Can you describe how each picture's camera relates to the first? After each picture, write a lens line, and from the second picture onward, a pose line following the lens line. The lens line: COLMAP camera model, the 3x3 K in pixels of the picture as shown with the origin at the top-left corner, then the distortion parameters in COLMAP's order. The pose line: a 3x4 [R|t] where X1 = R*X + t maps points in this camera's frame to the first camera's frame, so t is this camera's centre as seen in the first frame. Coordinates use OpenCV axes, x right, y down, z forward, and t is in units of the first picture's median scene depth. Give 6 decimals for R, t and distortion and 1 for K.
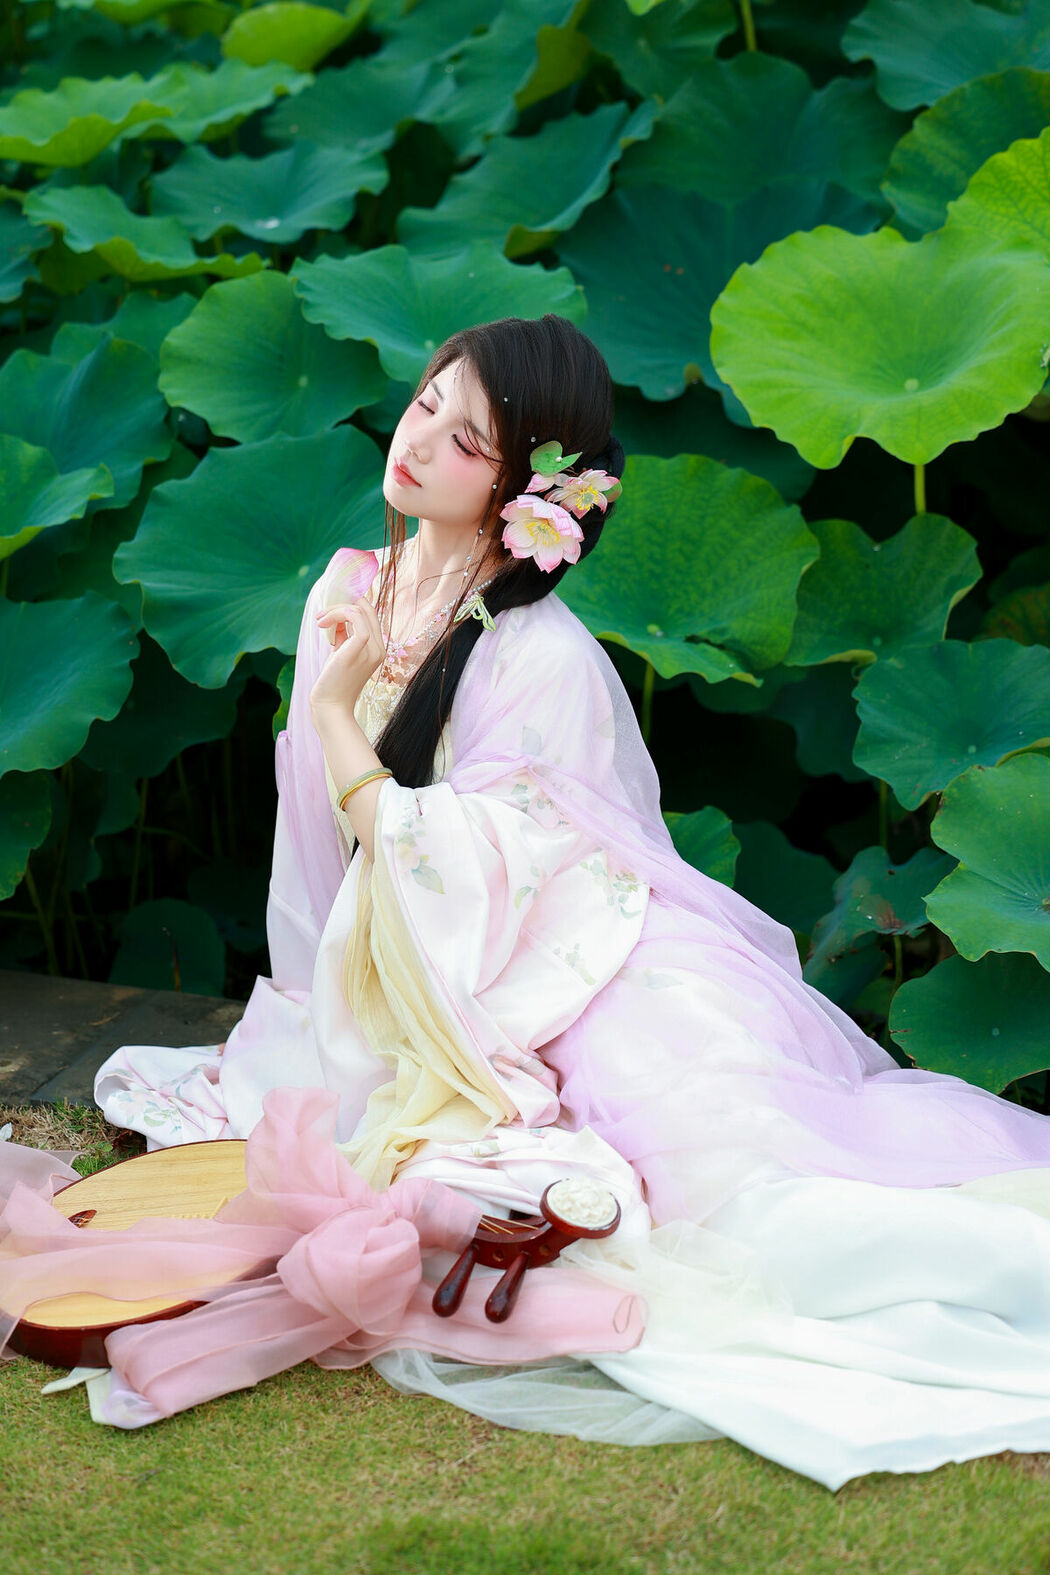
lens RADIAL K [[4232.9, 0, 525.0], [0, 4232.9, 787.5], [0, 0, 1]] dist [0.149763, -0.529057]
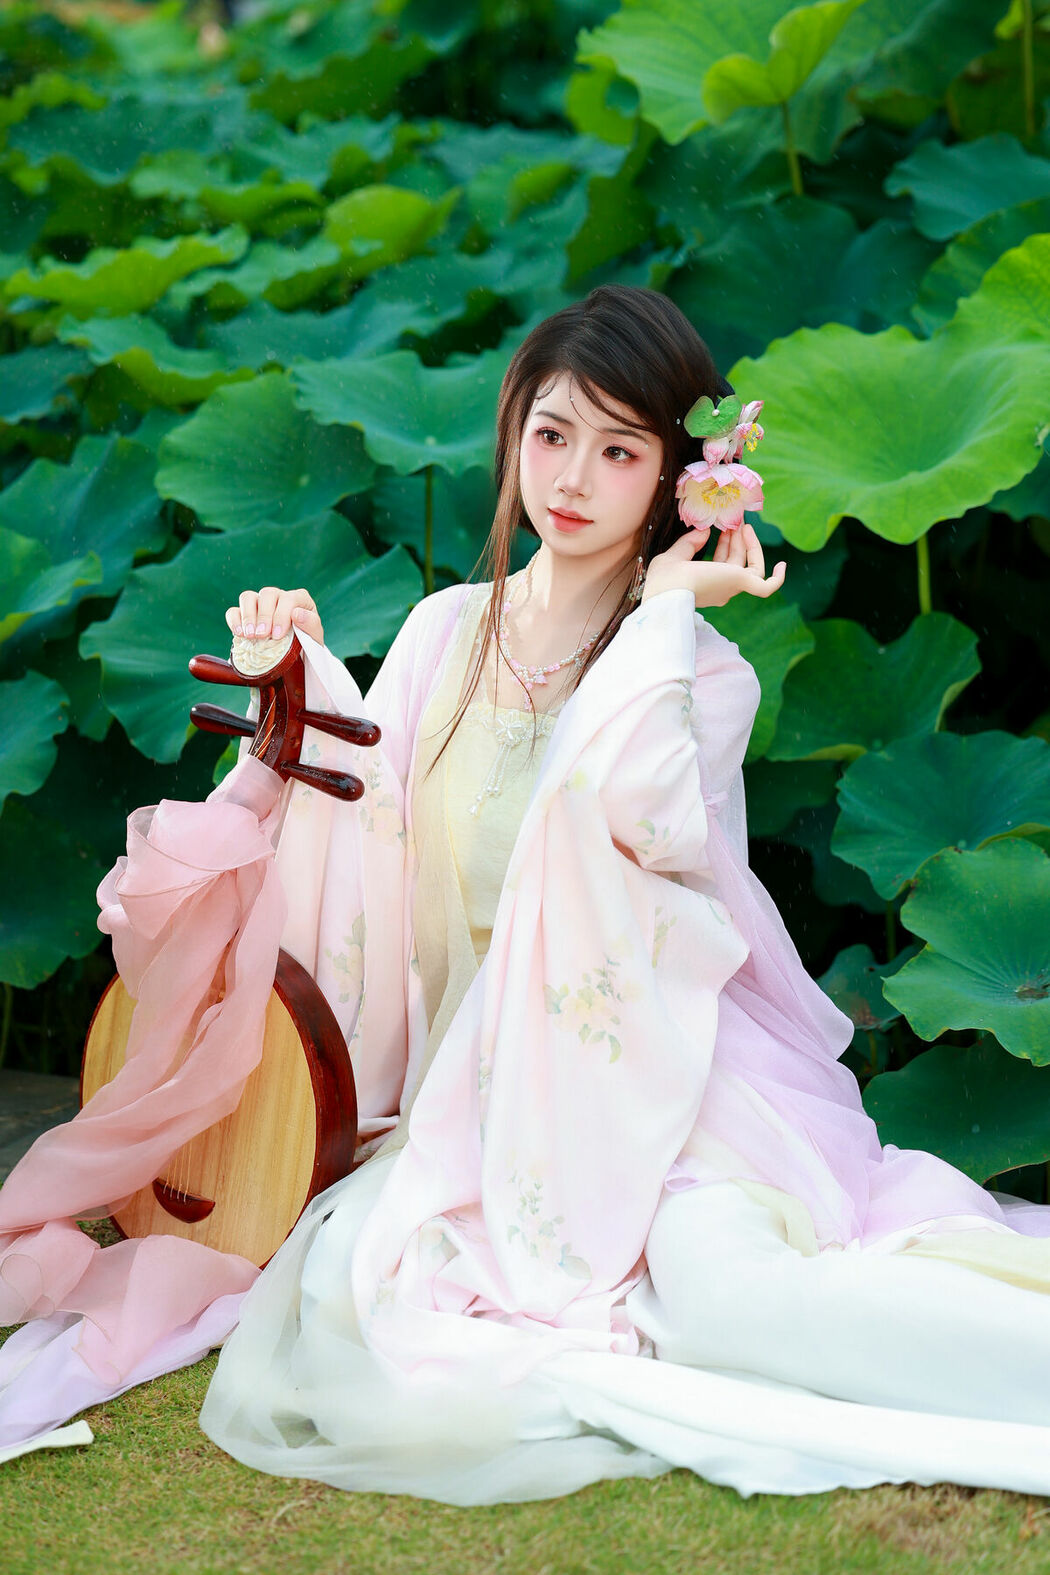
lens RADIAL K [[3736.1, 0, 525.0], [0, 3736.1, 787.5], [0, 0, 1]] dist [0.085006, 0.994301]
pose [[0.995184, 0.015234, -0.096834, 0.087177], [-0.025516, 0.994055, -0.105849, 0.068225], [0.094646, 0.107810, 0.989656, 0.155499]]
